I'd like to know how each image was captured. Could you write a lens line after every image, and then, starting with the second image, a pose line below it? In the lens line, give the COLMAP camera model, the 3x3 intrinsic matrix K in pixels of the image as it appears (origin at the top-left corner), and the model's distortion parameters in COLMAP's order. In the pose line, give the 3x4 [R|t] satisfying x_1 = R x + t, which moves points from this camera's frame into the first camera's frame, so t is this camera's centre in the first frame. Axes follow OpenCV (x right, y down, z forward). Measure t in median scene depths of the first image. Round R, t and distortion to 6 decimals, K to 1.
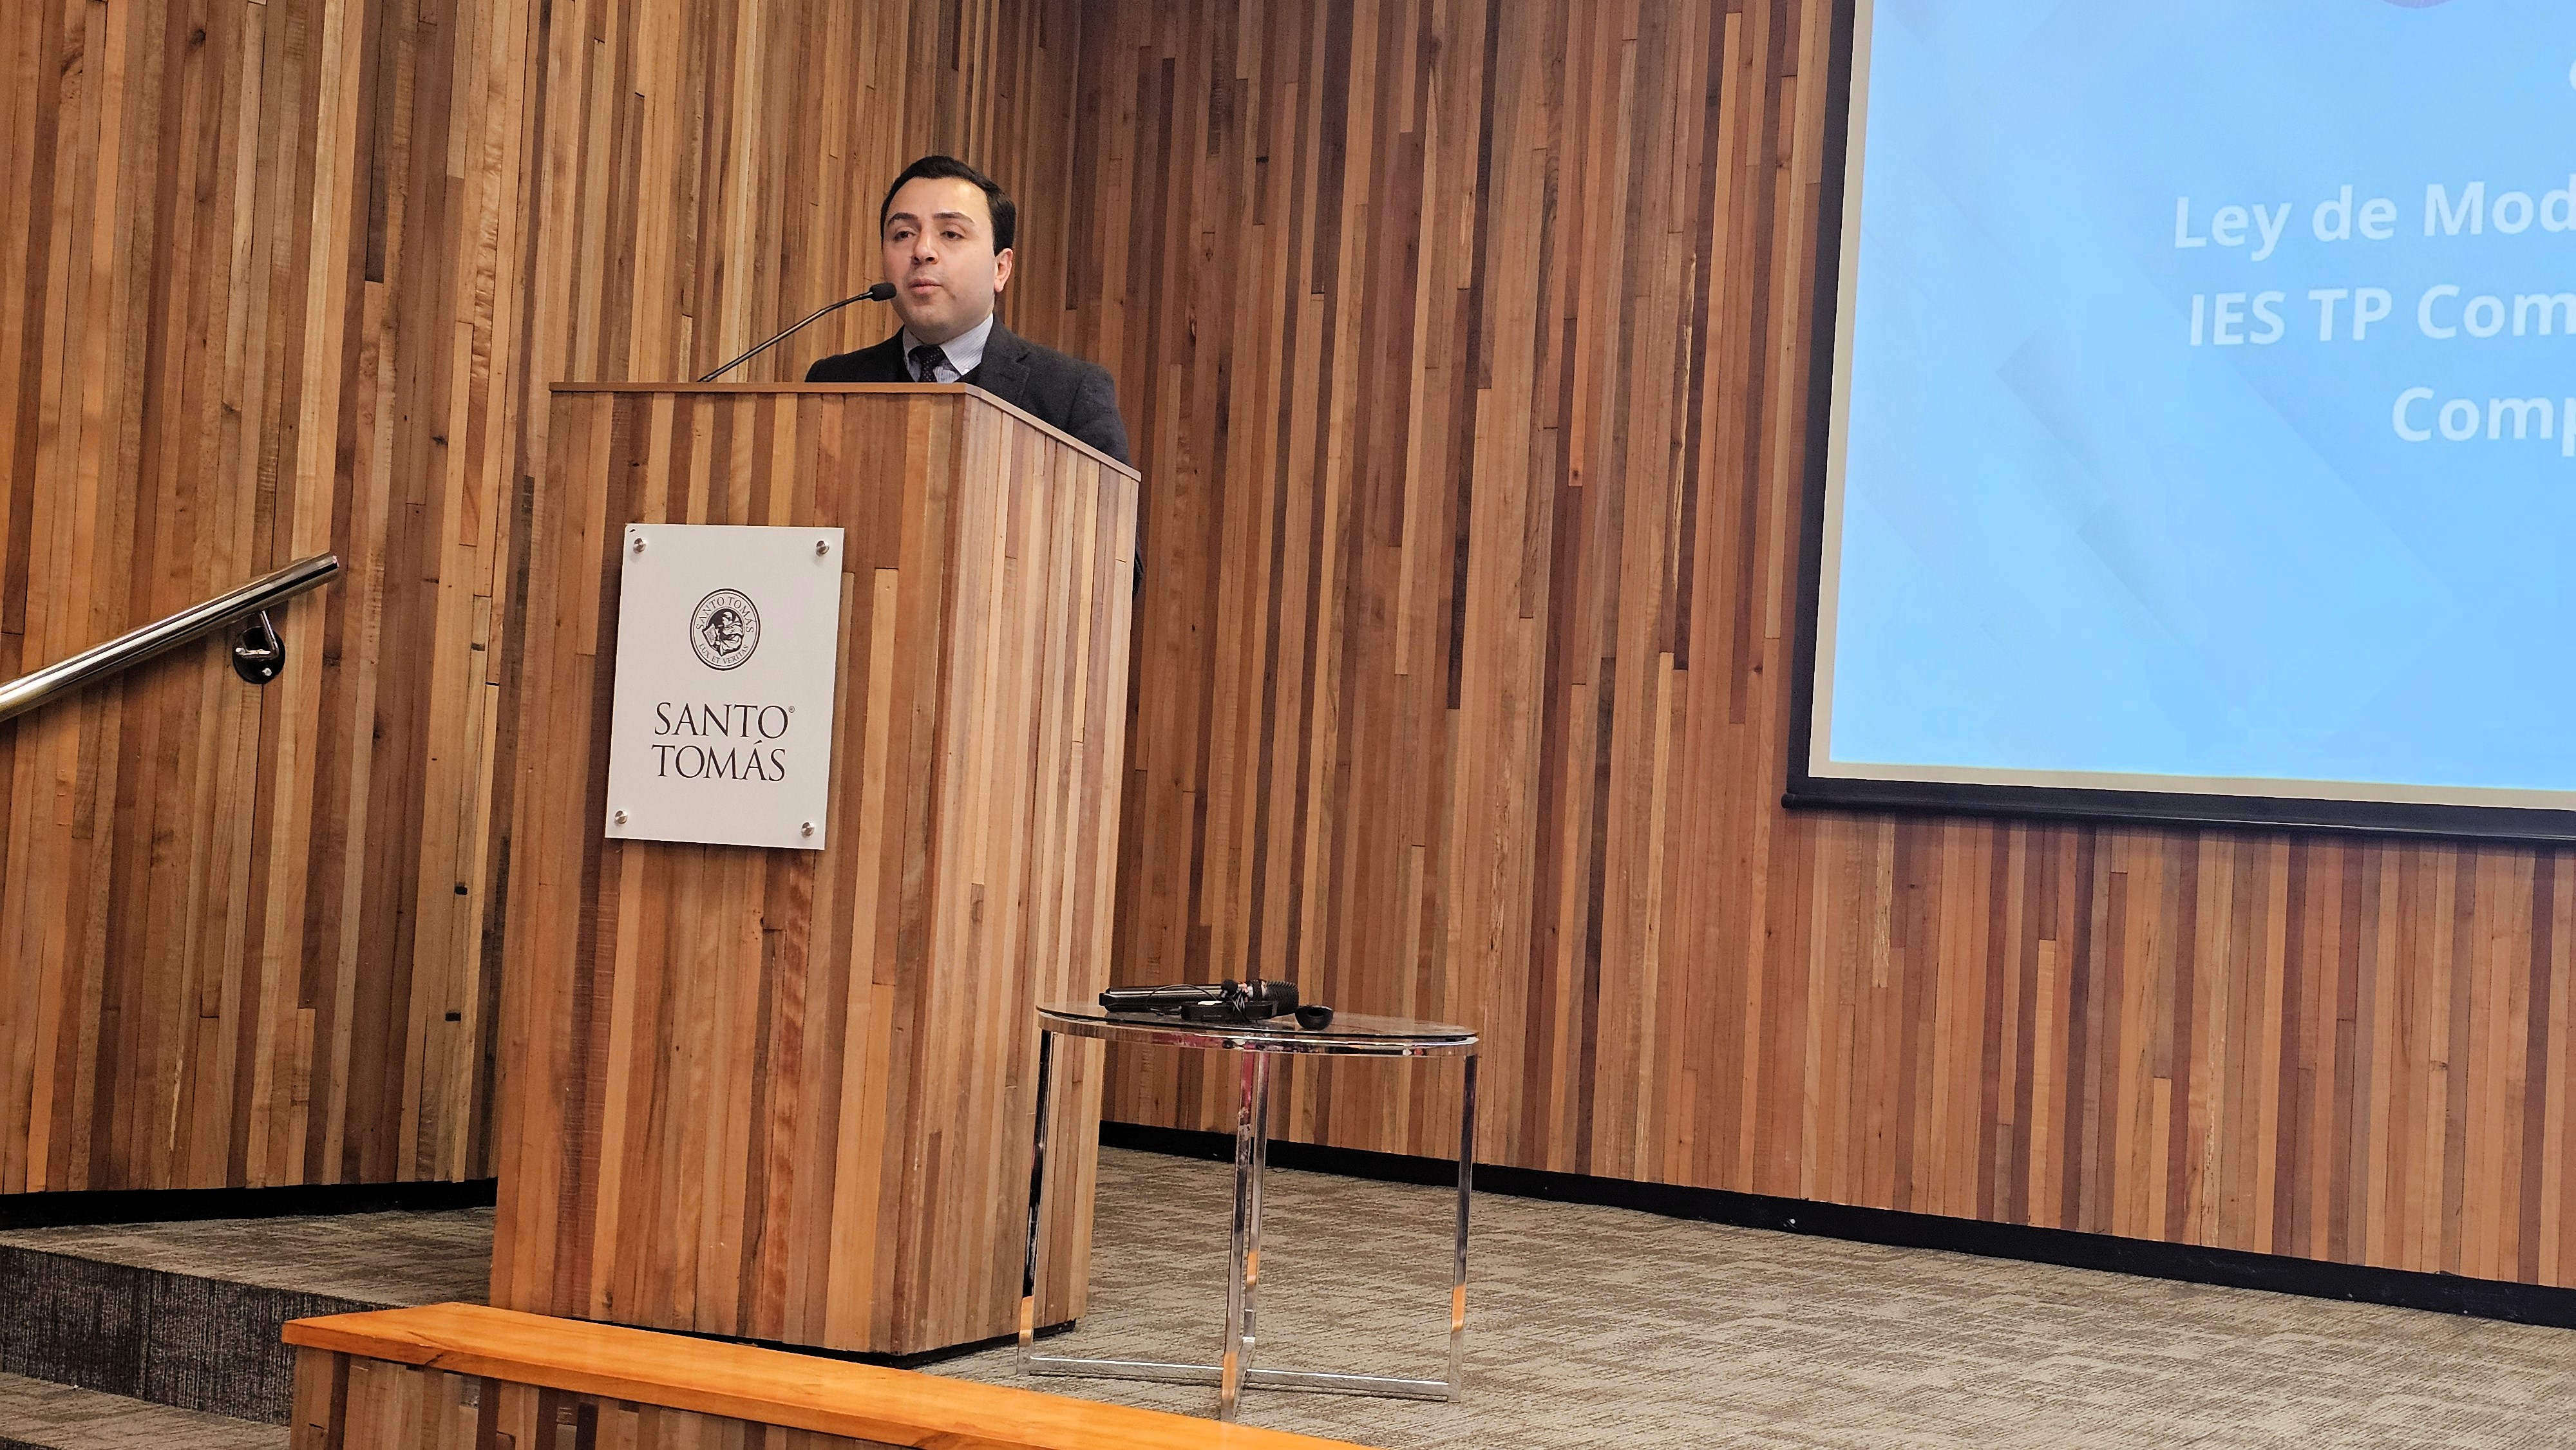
lens RADIAL K [[3394.4, 0, 1325.5], [0, 3394.4, 755.9], [0, 0, 1]] dist [0.093559, 0.000000]
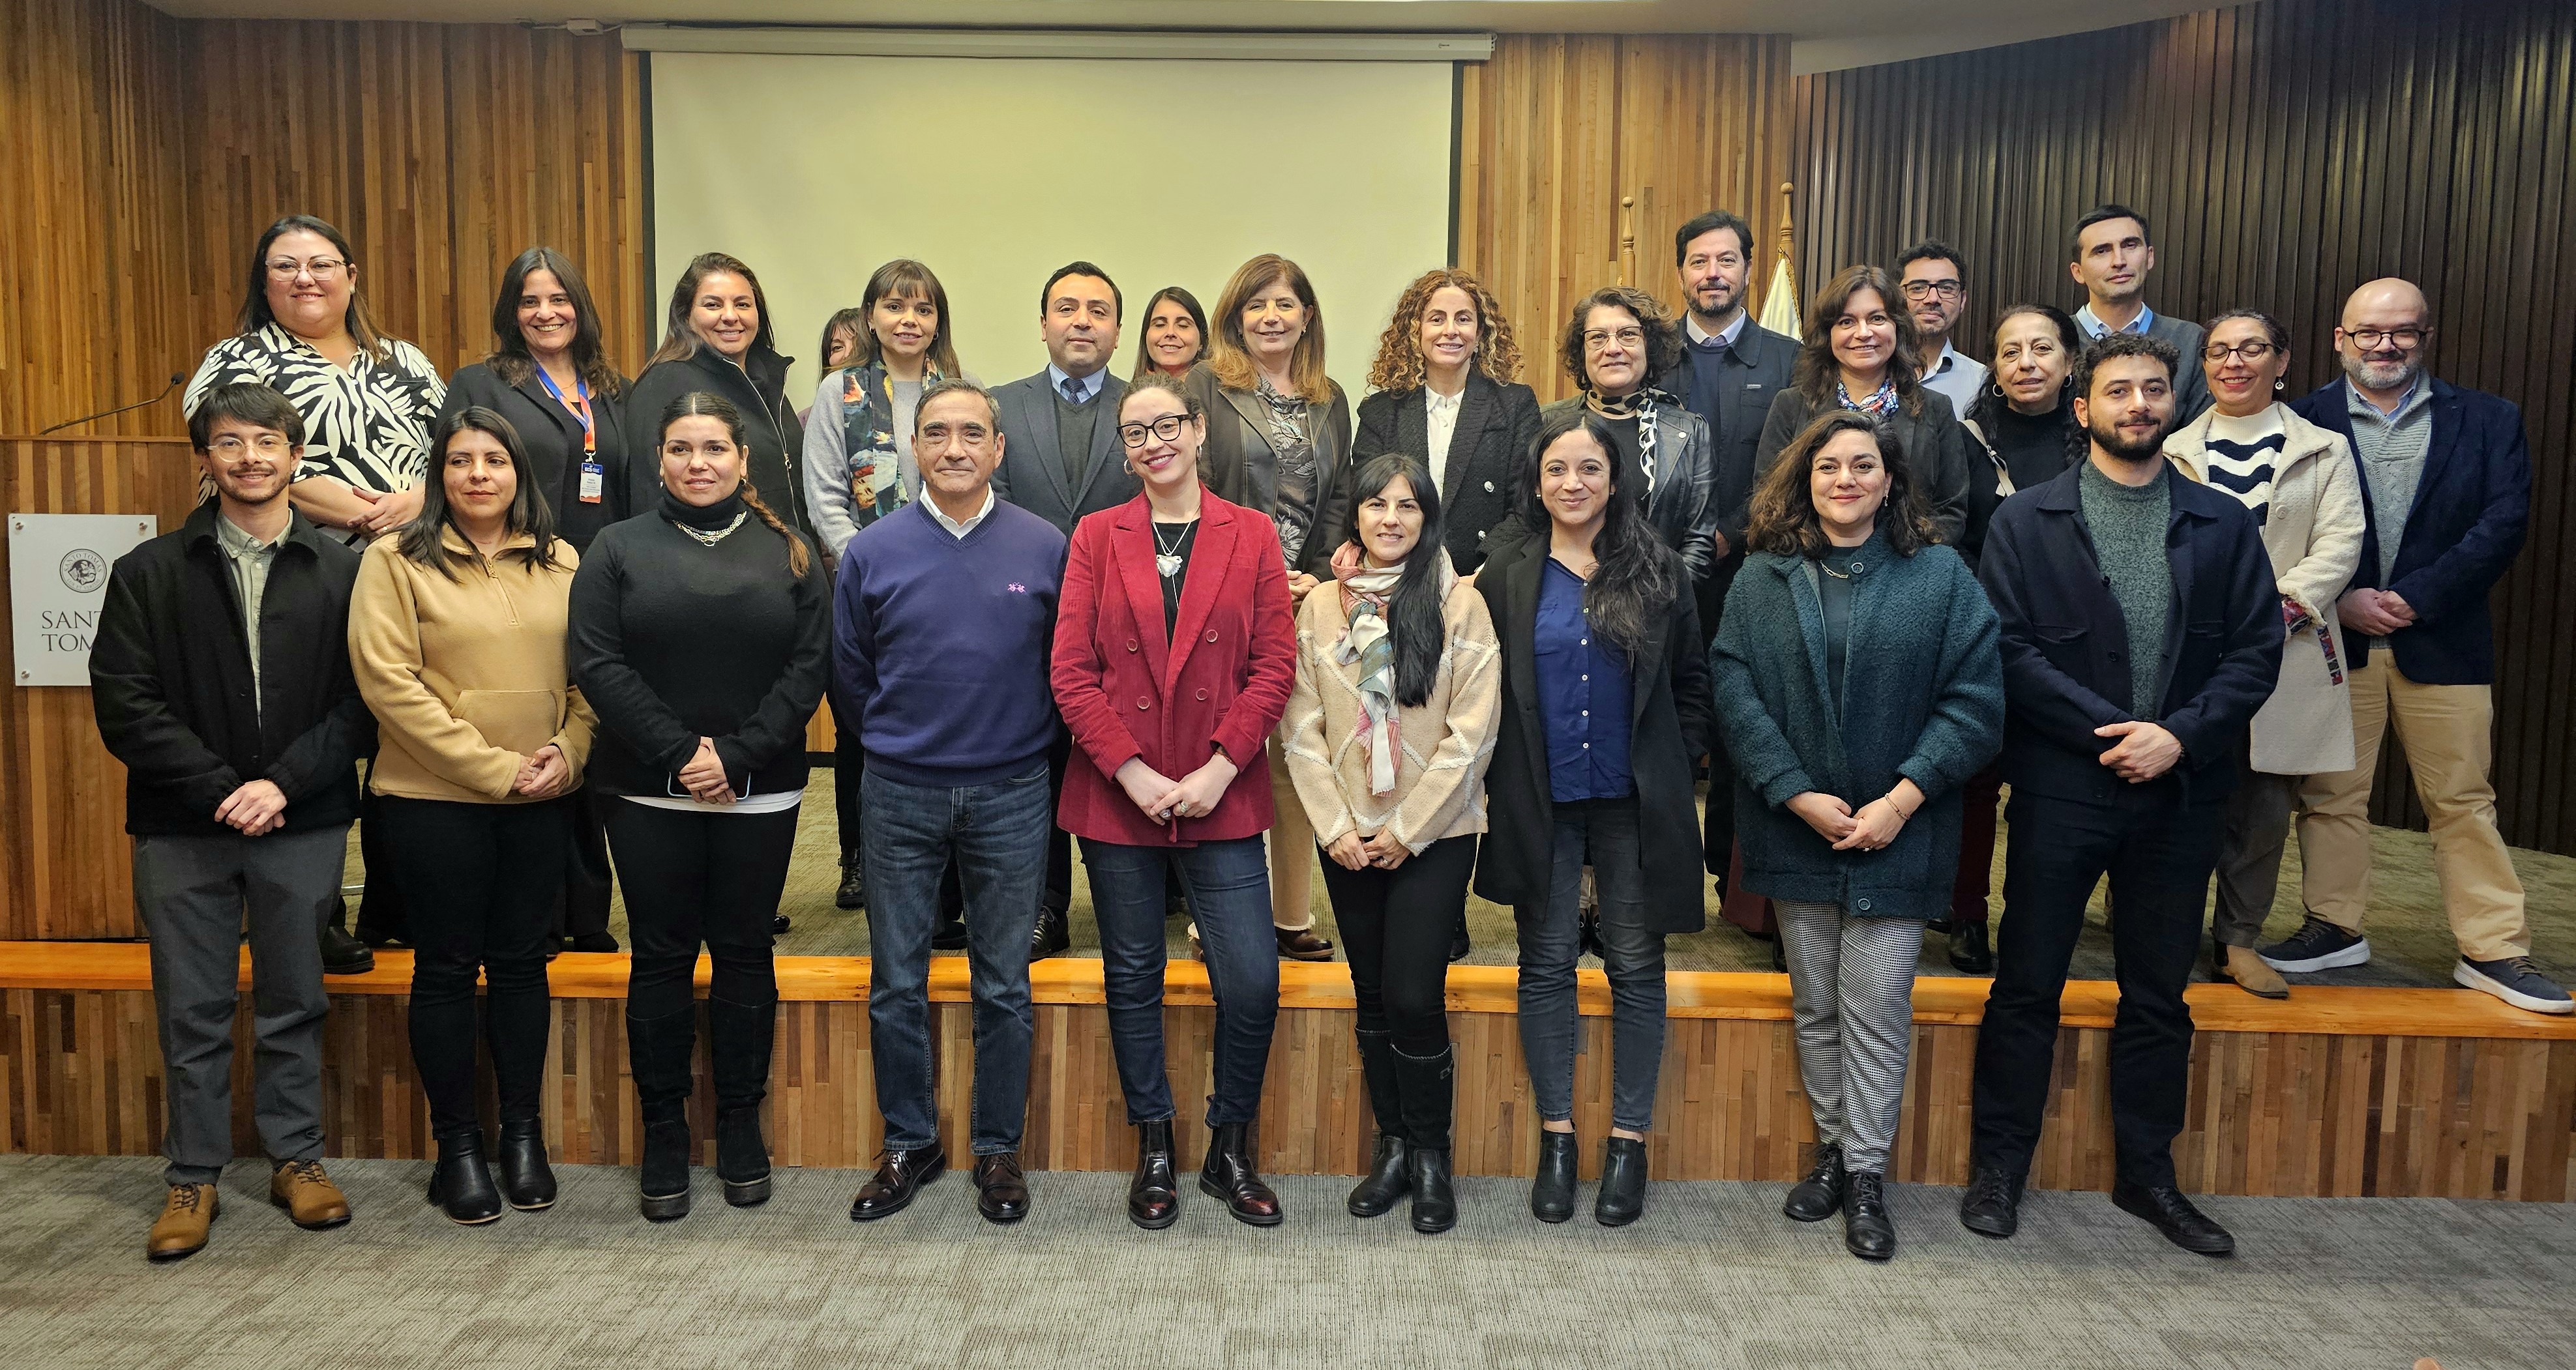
lens RADIAL K [[1719.3, 0, 1253.1], [0, 1719.3, 636.2], [0, 0, 1]] dist [0.034345, -0.020400]
pose [[0.871581, -0.088636, 0.482172, -0.057243], [0.022918, 0.989812, 0.140525, -0.085026], [-0.489715, -0.111428, 0.864733, -0.095102]]
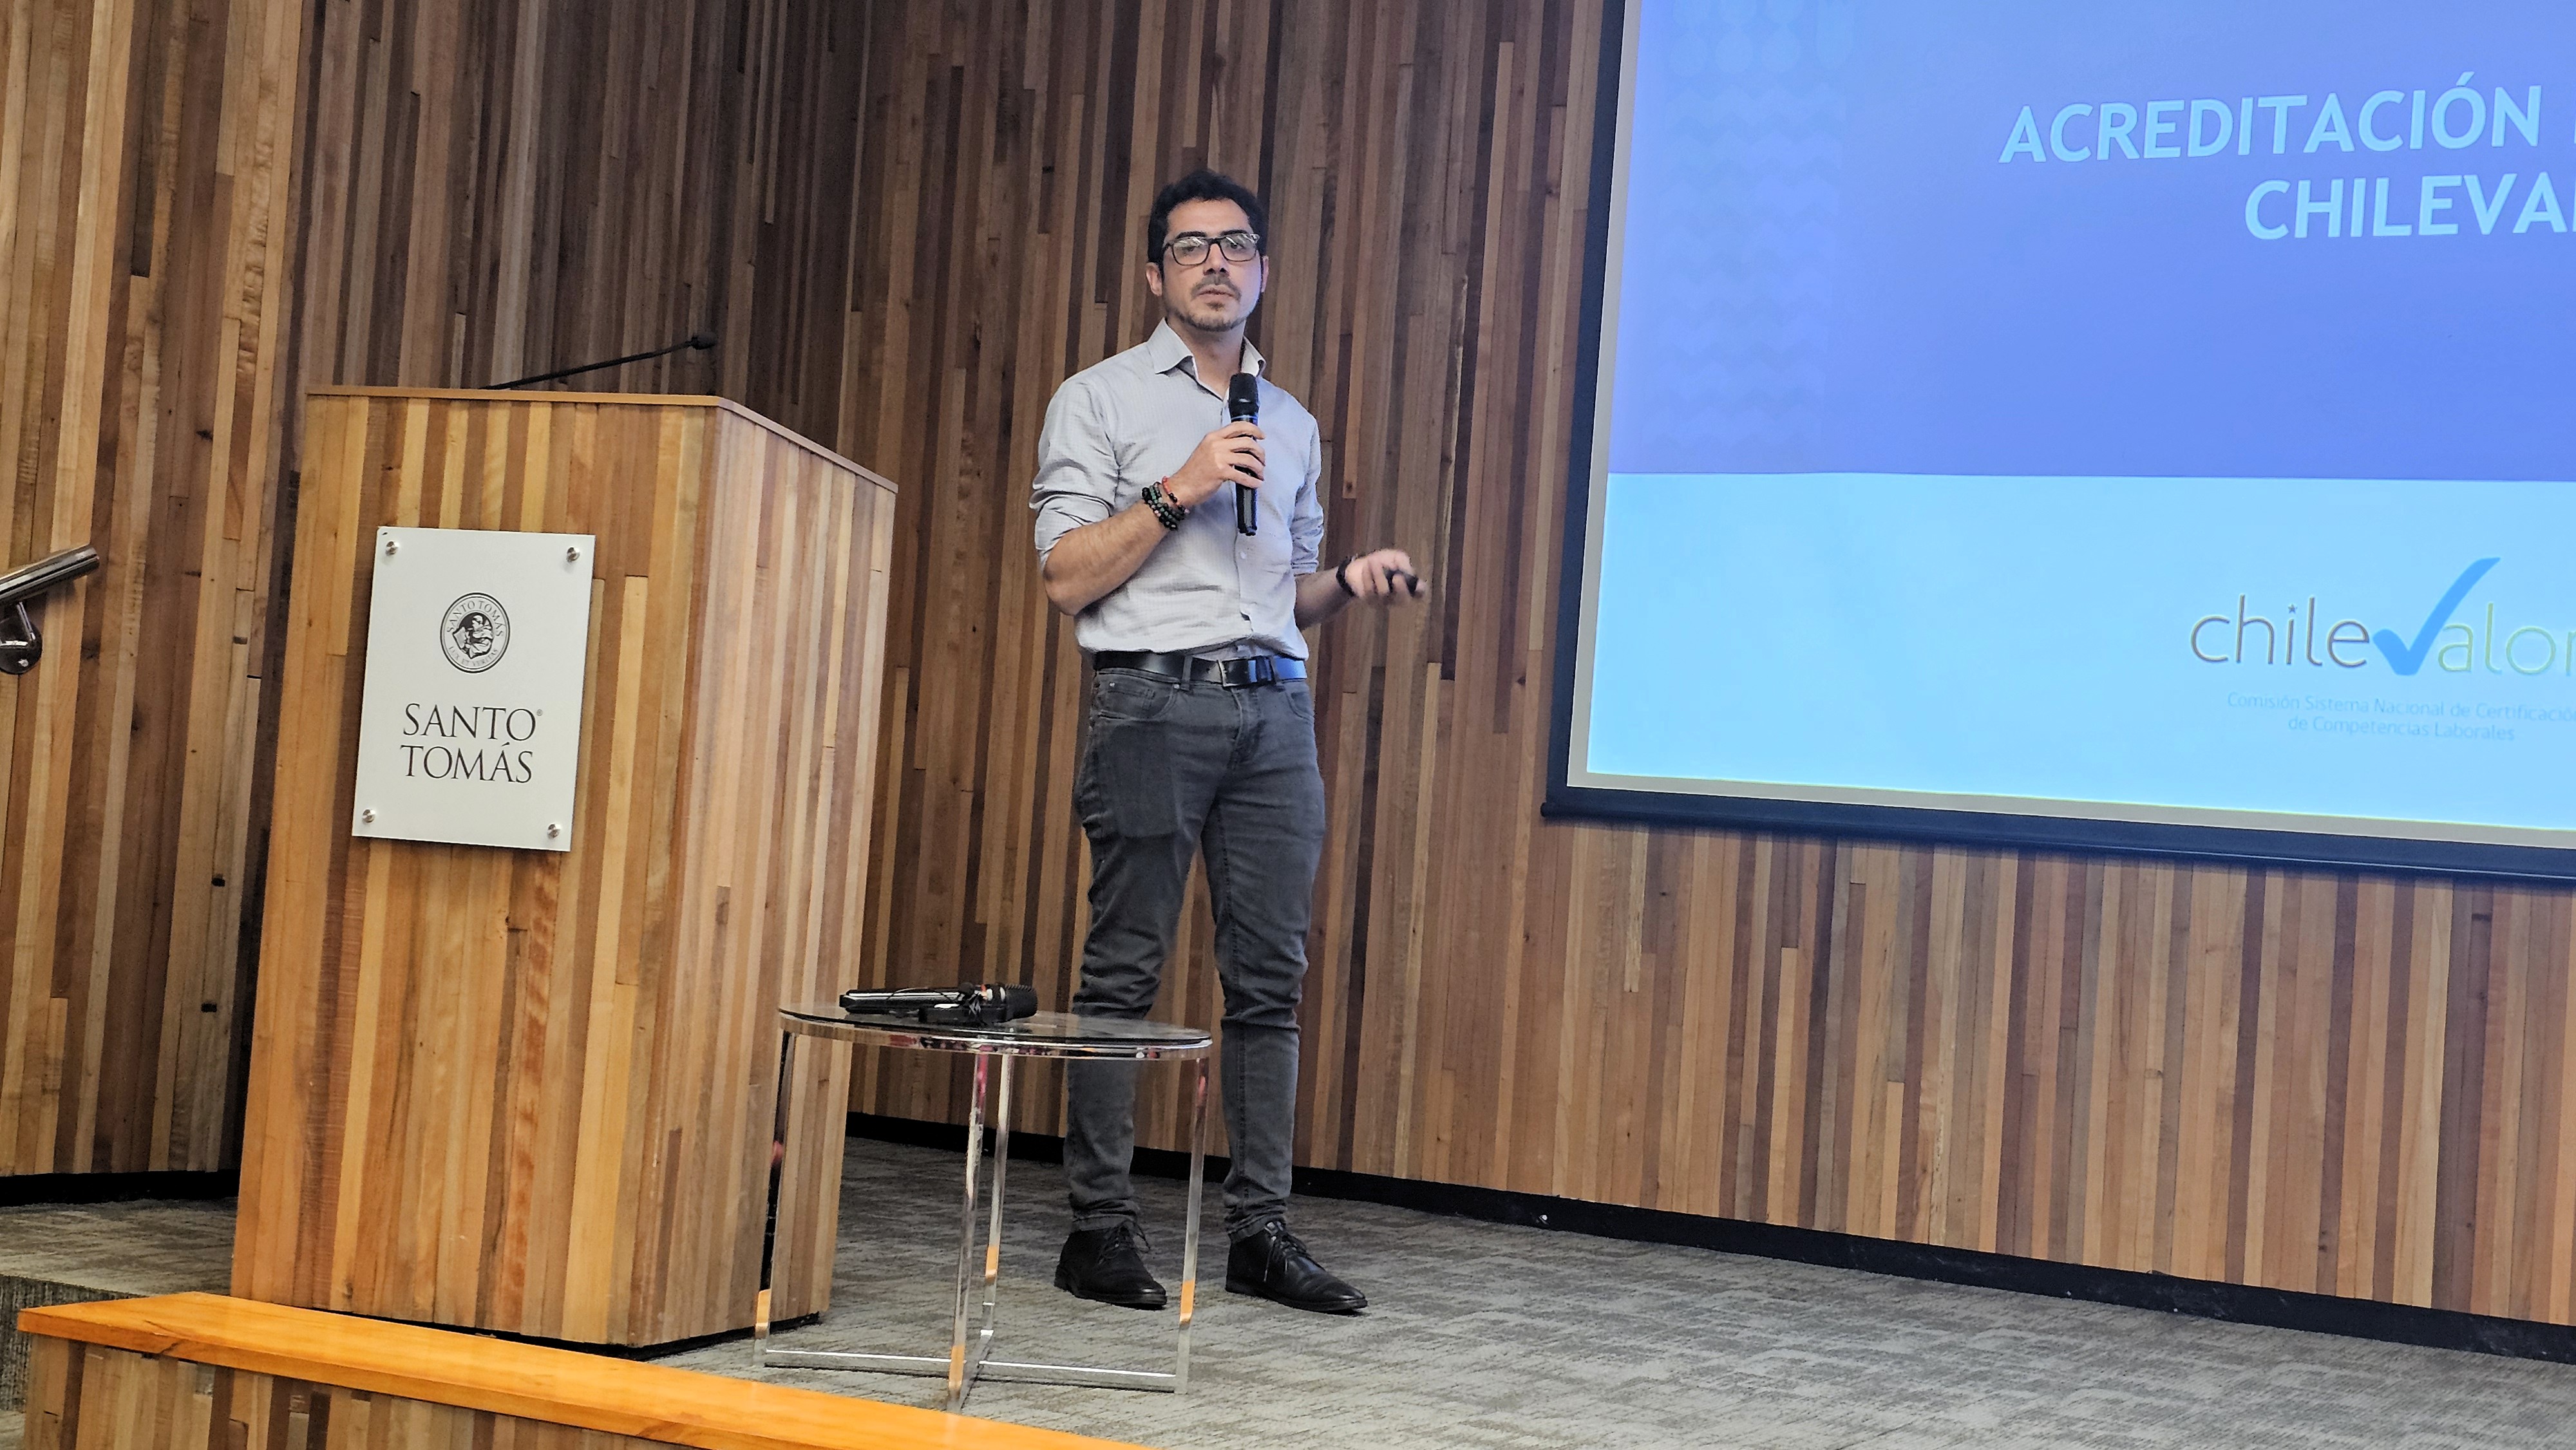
lens RADIAL K [[3394.4, 0, 1346.8], [0, 3394.4, 750.4], [0, 0, 1]] dist [0.093559, 0.000000]
pose [[0.998330, 0.015185, 0.055730, 0.019306], [-0.015254, 0.999883, 0.000825, -0.004828], [-0.055711, -0.001674, 0.998446, -0.023747]]
